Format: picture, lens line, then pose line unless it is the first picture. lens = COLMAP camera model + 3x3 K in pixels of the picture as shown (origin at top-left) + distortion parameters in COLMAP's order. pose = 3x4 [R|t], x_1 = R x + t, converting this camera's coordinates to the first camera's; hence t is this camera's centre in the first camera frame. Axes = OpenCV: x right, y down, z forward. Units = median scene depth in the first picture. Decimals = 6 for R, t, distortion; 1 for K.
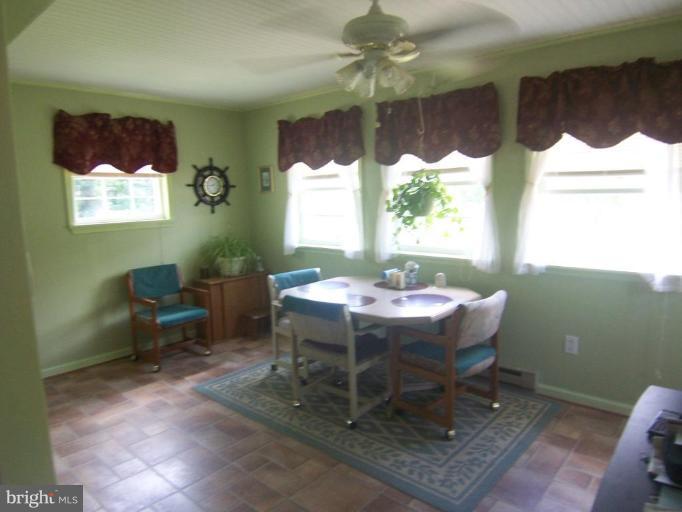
lens RADIAL K [[460.0, 0, 339.3], [0, 460.0, 253.2], [0, 0, 1]] dist [0.008919, -0.009180]
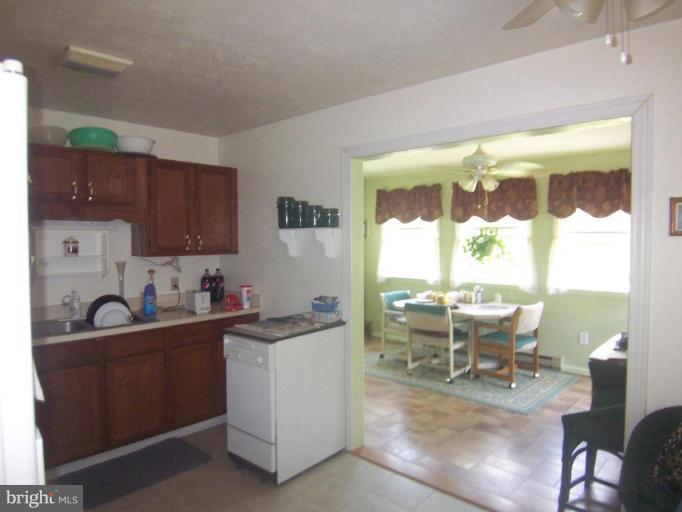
lens RADIAL K [[460.0, 0, 342.6], [0, 460.0, 258.2], [0, 0, 1]] dist [0.008919, -0.009180]
pose [[0.999603, 0.024968, -0.013065, -0.301769], [-0.026015, 0.995842, -0.087300, 0.078396], [0.010831, 0.087605, 0.996096, -0.591018]]
